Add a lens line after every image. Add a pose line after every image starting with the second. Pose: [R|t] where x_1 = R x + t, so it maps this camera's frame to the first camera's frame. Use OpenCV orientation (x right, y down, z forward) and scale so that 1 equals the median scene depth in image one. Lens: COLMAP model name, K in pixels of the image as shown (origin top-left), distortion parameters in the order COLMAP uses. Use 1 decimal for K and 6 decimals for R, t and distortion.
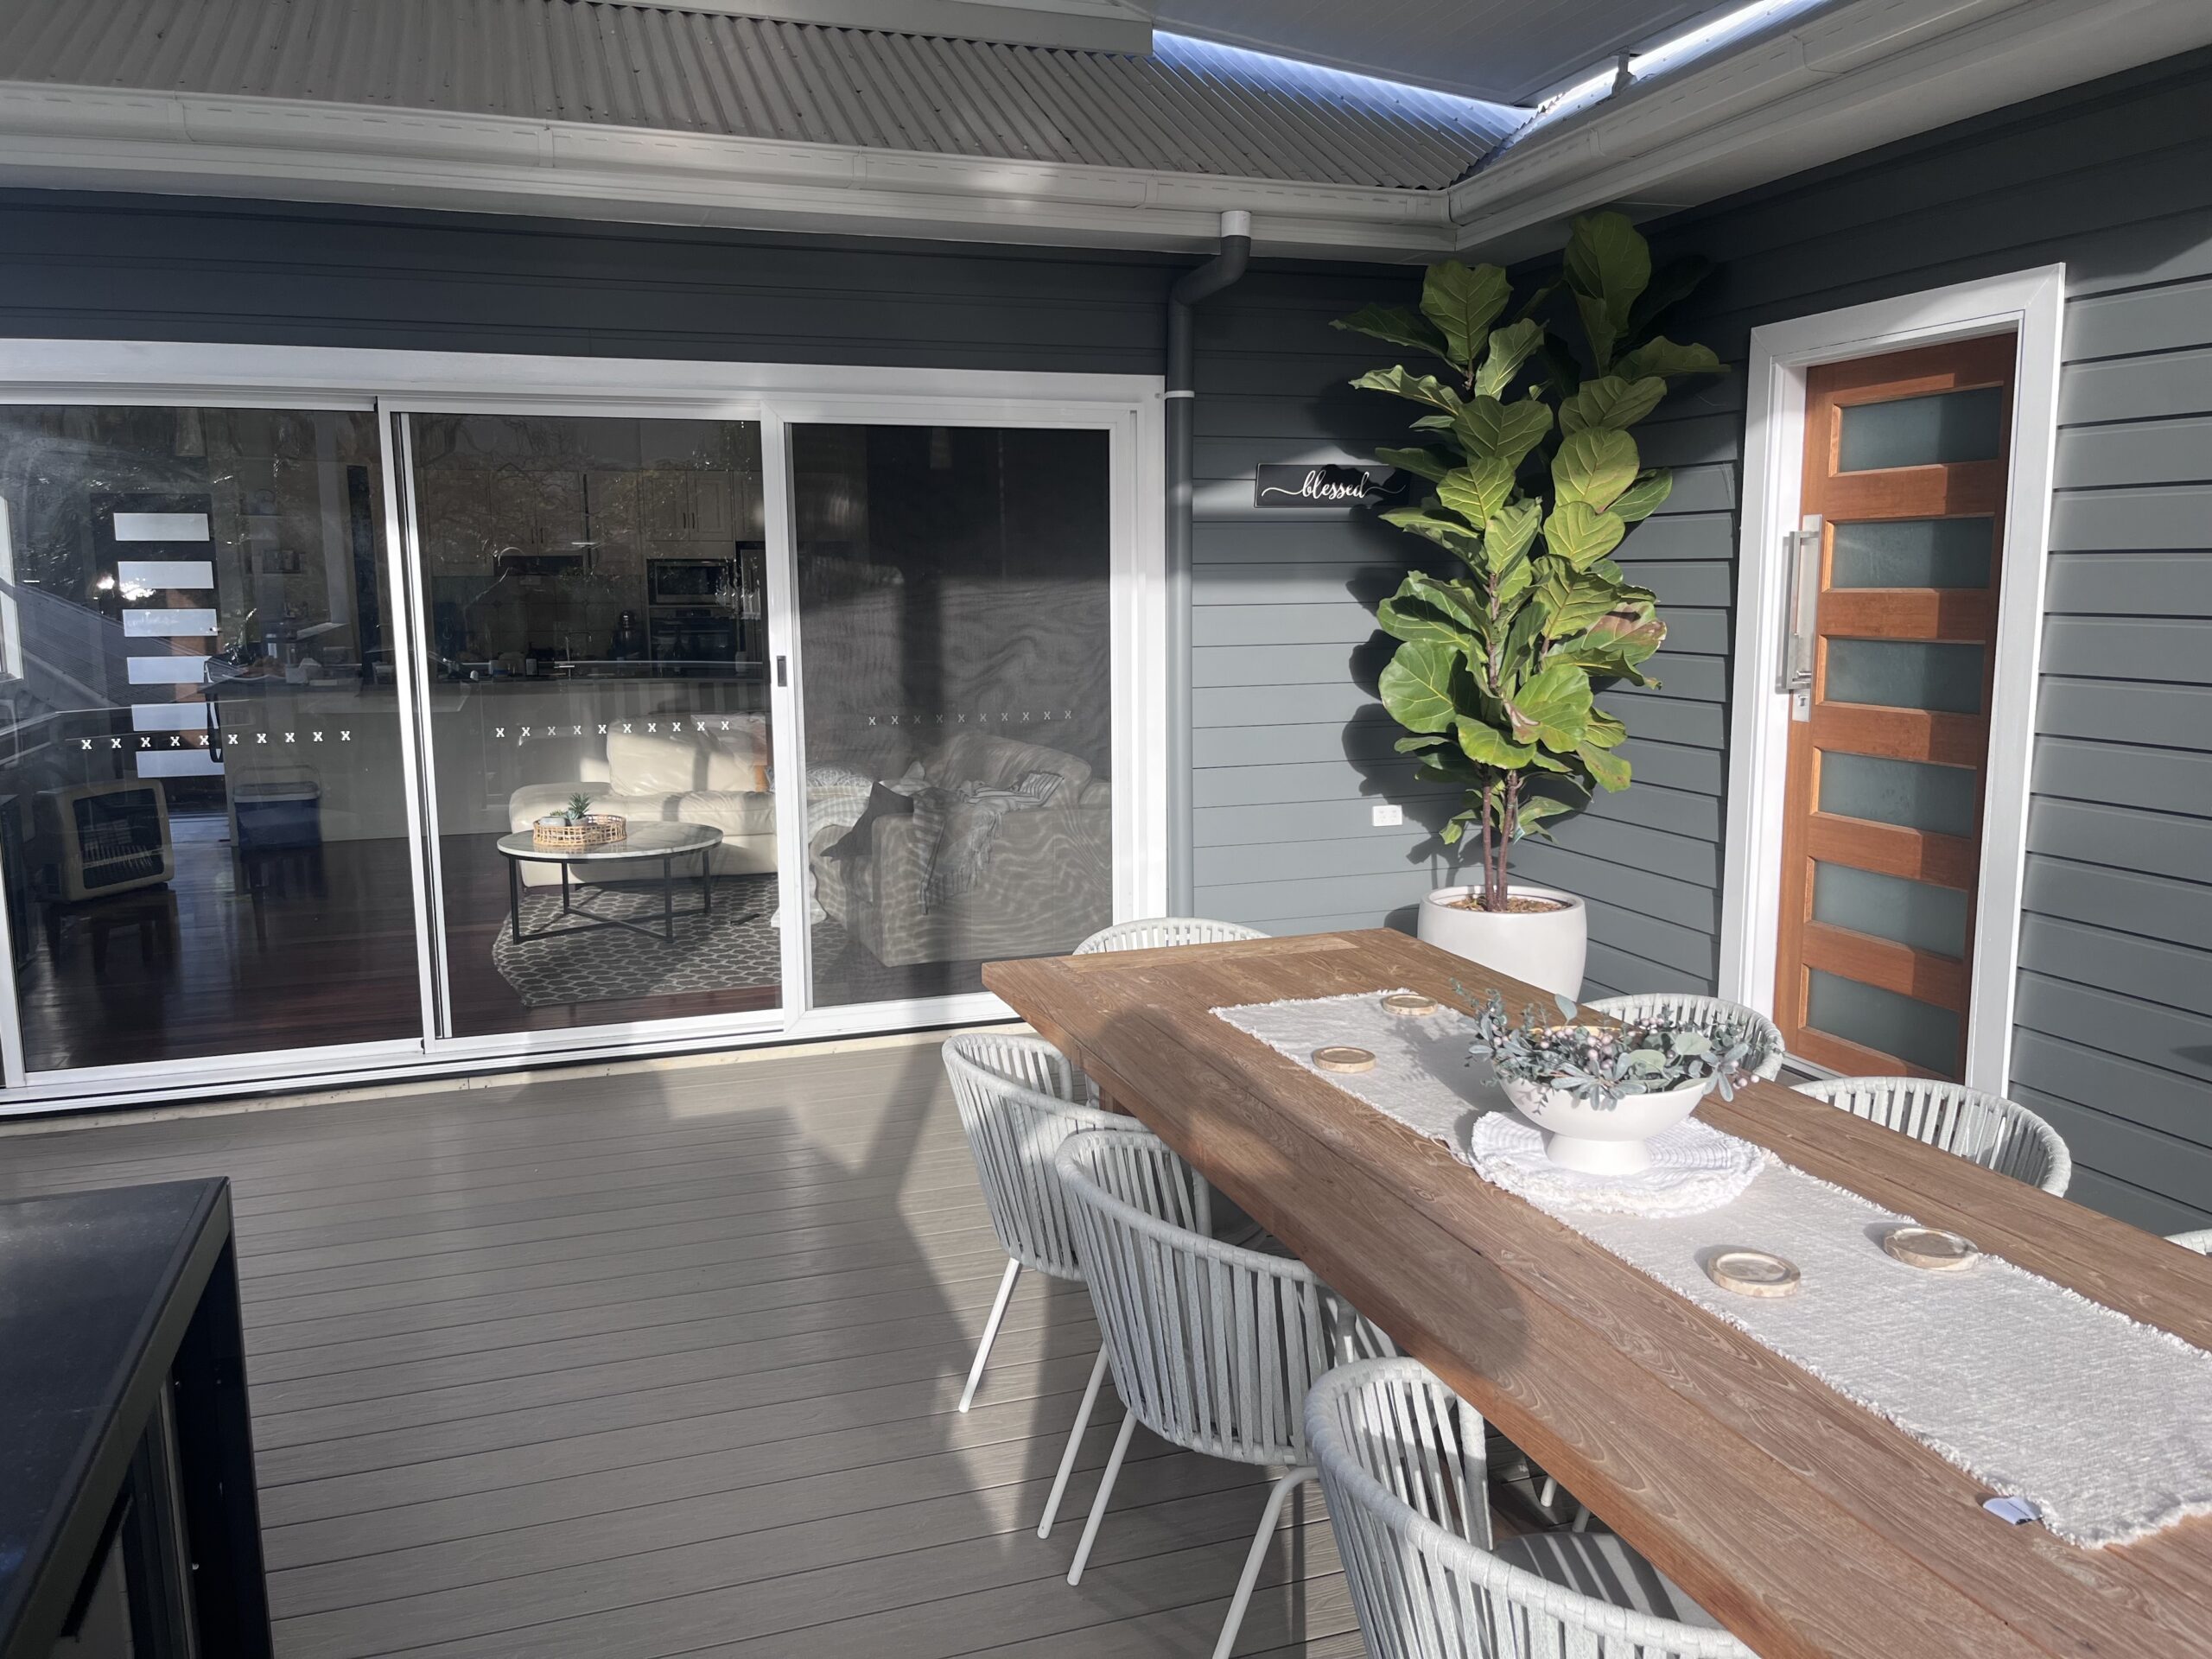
lens RADIAL K [[1653.2, 0, 1099.2], [0, 1653.2, 837.7], [0, 0, 1]] dist [0.044474, -0.061613]
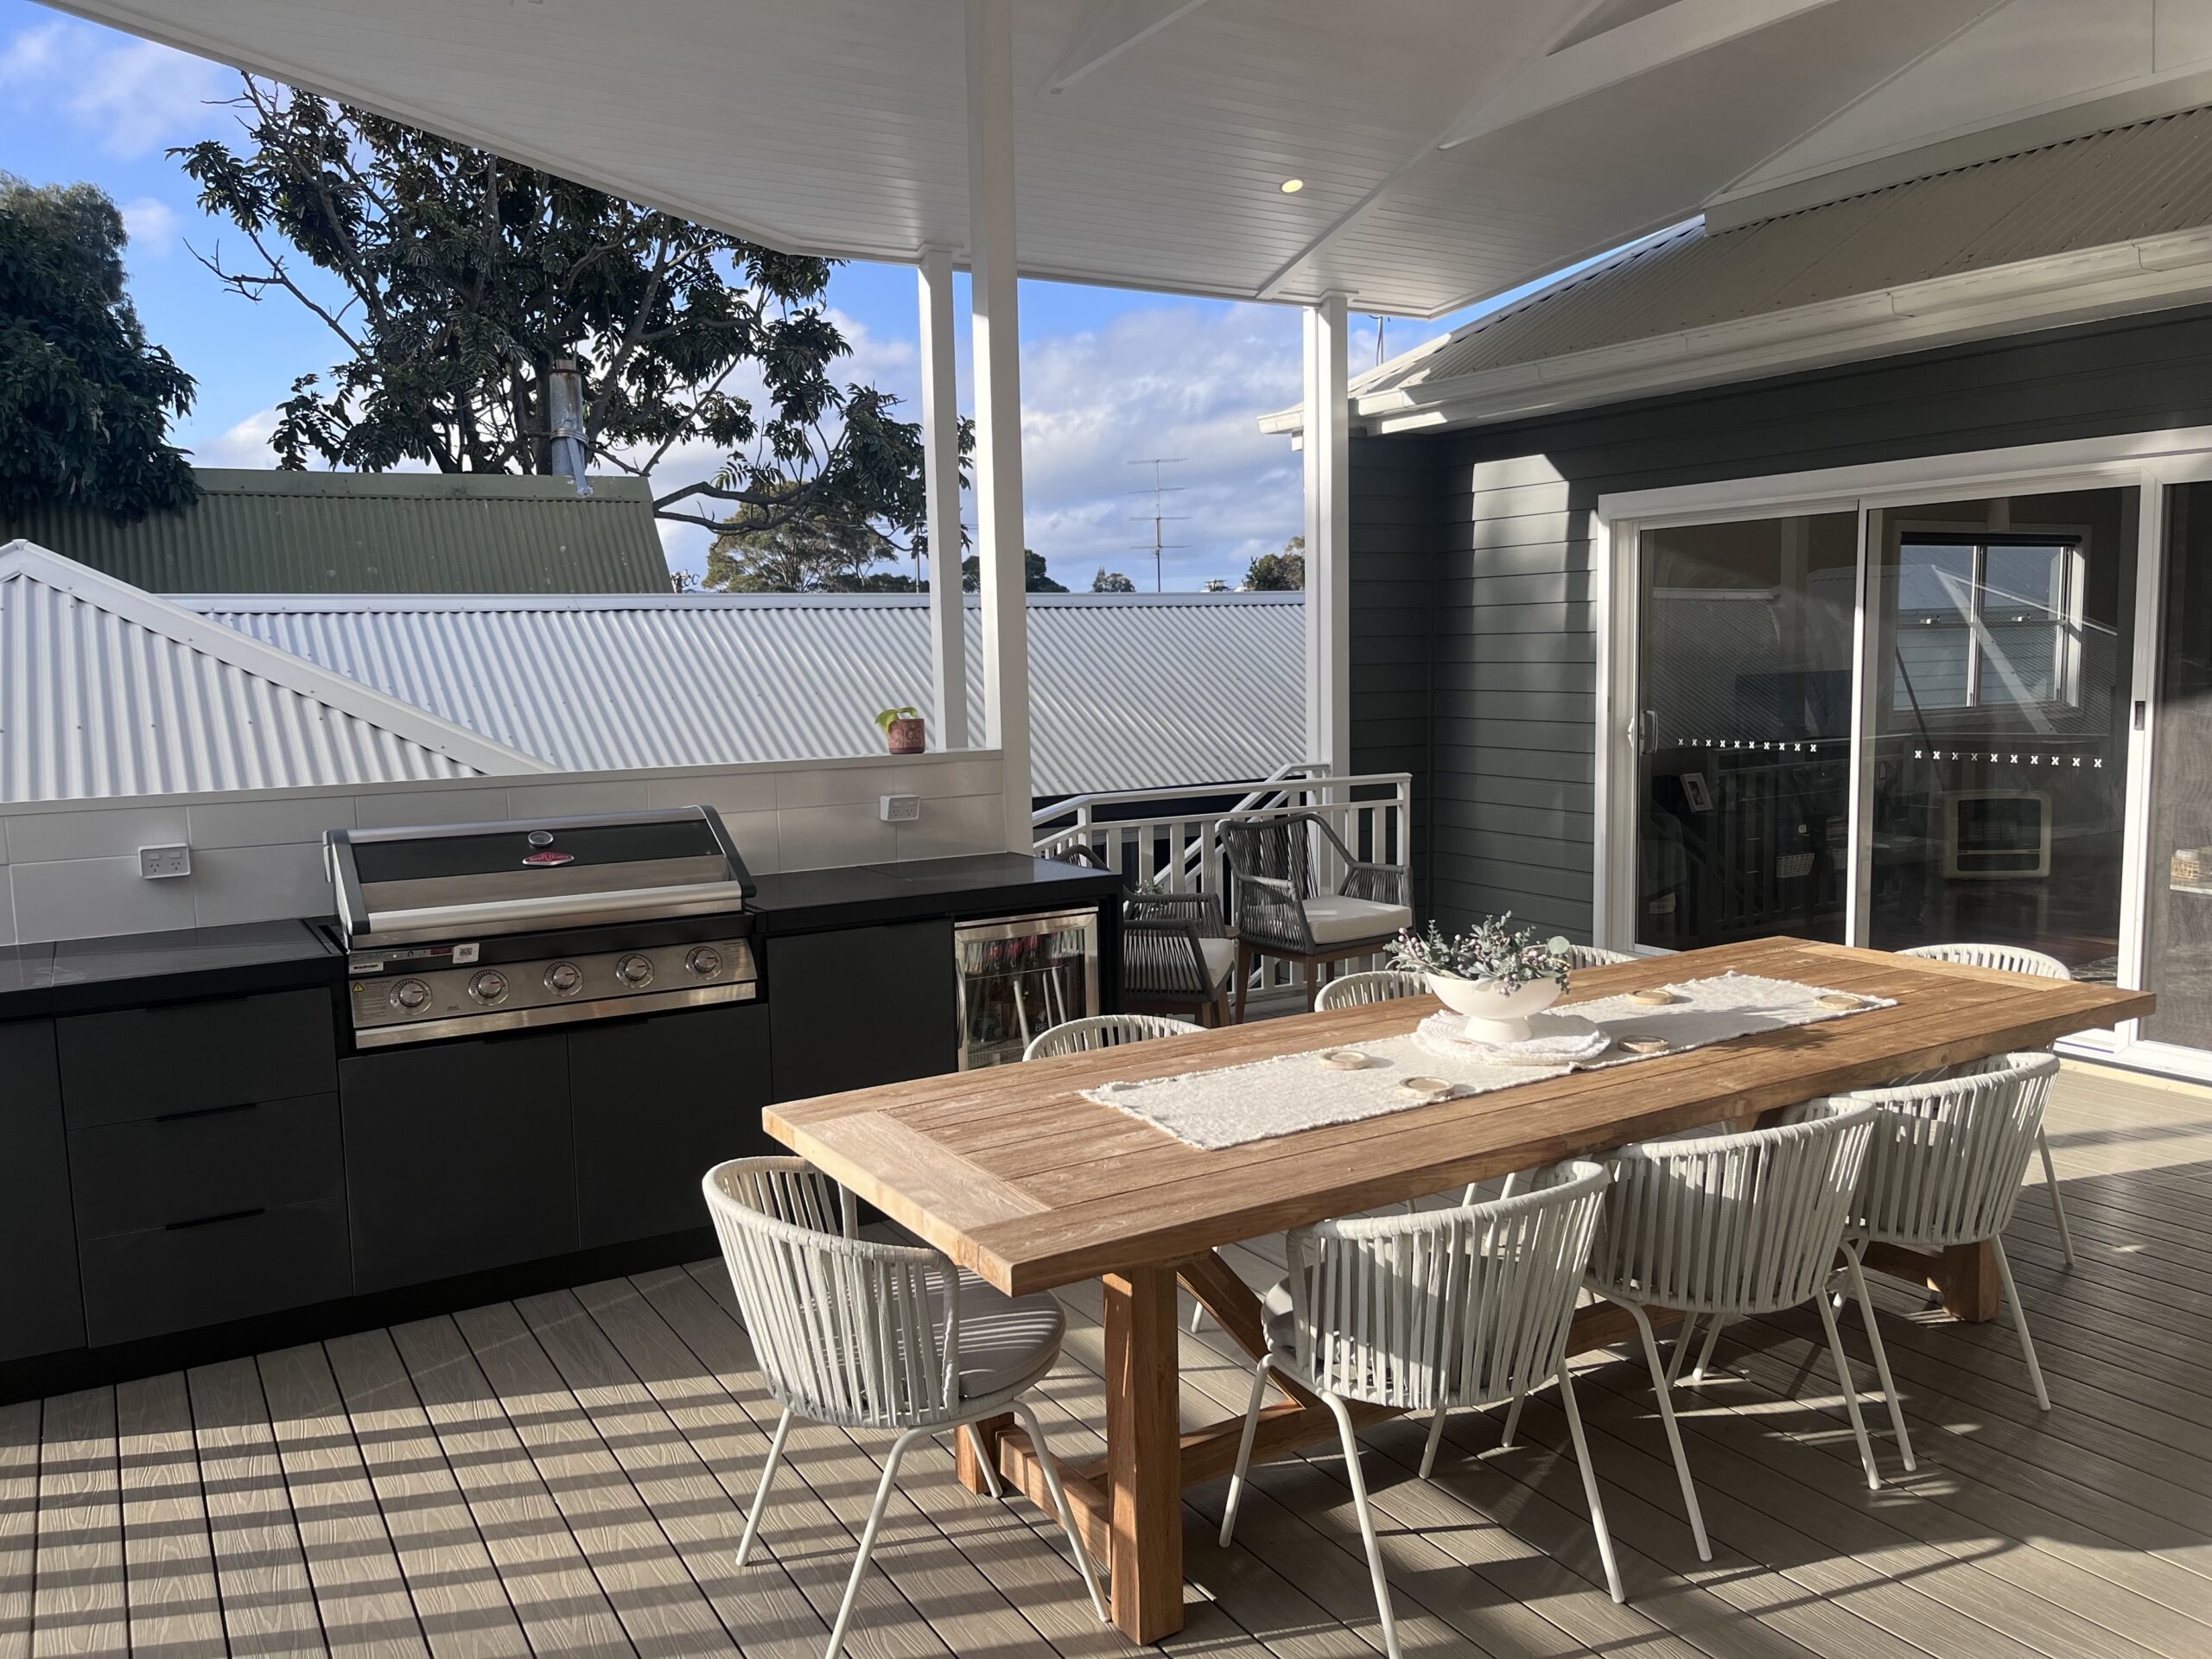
lens RADIAL K [[1653.2, 0, 1114.8], [0, 1653.2, 846.4], [0, 0, 1]] dist [0.044474, -0.061613]
pose [[0.205848, 0.120544, -0.971131, 0.736526], [-0.133587, 0.986556, 0.094142, -0.031089], [0.969423, 0.110352, 0.219183, 0.136177]]
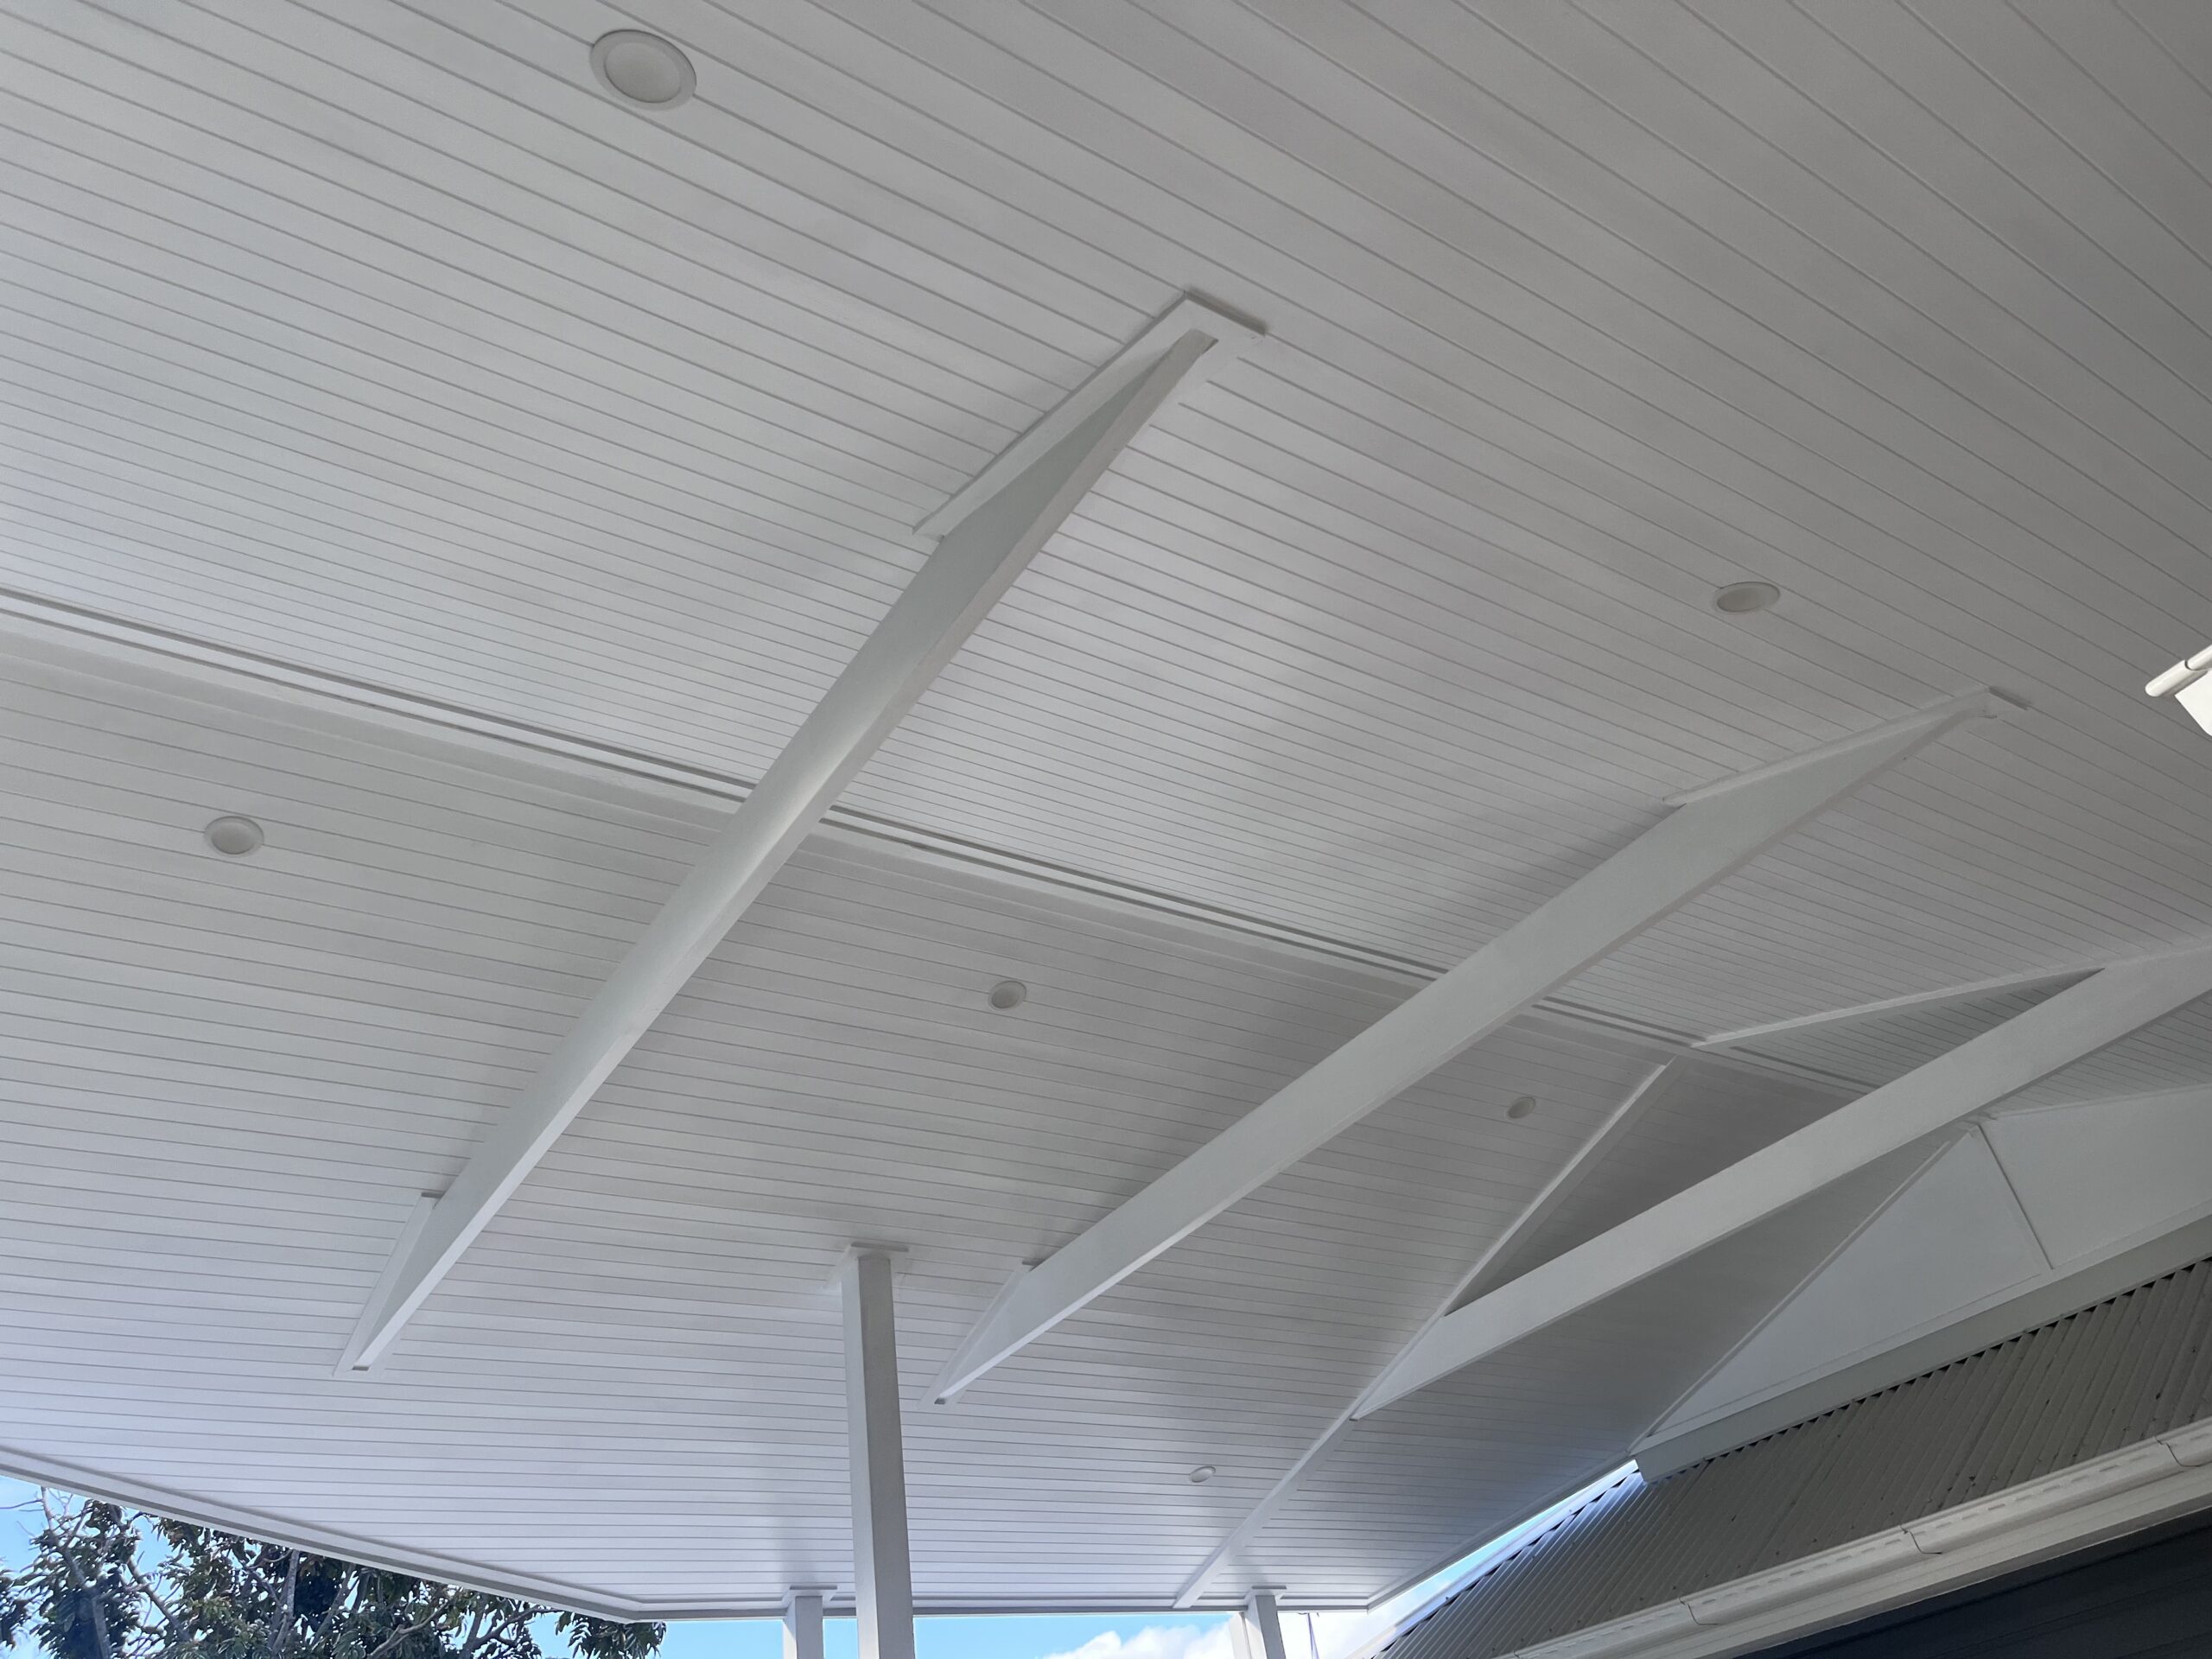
lens RADIAL K [[1653.2, 0, 1113.8], [0, 1653.2, 834.5], [0, 0, 1]] dist [0.044474, -0.061613]
pose [[0.260136, -0.589928, -0.764404, 0.582686], [-0.013664, 0.789331, -0.613816, -0.074658], [0.965475, 0.170120, 0.197273, 0.129609]]
